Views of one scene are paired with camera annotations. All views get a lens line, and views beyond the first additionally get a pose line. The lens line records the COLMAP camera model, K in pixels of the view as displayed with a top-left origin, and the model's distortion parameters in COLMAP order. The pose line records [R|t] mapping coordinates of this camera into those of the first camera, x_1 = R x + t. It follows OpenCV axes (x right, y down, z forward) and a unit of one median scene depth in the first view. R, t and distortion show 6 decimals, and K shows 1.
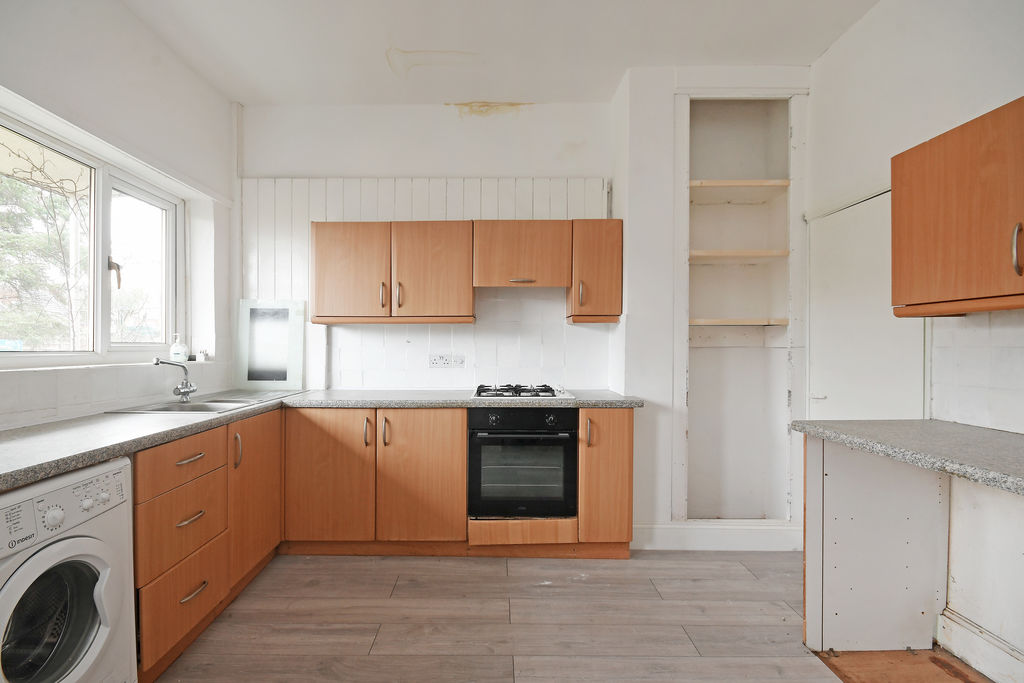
lens RADIAL K [[456.8, 0, 512.0], [0, 456.8, 341.5], [0, 0, 1]] dist [0.001352, -0.010648]
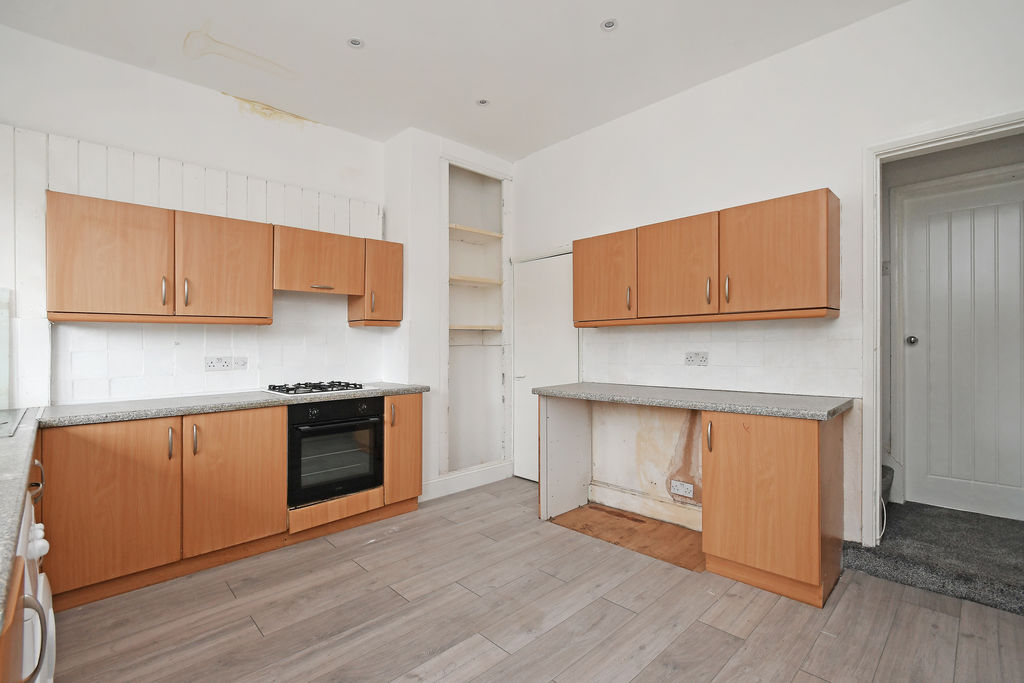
lens RADIAL K [[456.8, 0, 512.0], [0, 456.8, 341.5], [0, 0, 1]] dist [0.001352, -0.010648]
pose [[0.723645, -0.005786, 0.690148, -0.449874], [0.004604, 0.999983, 0.003556, -0.003986], [-0.690157, 0.000604, 0.723660, -0.125168]]
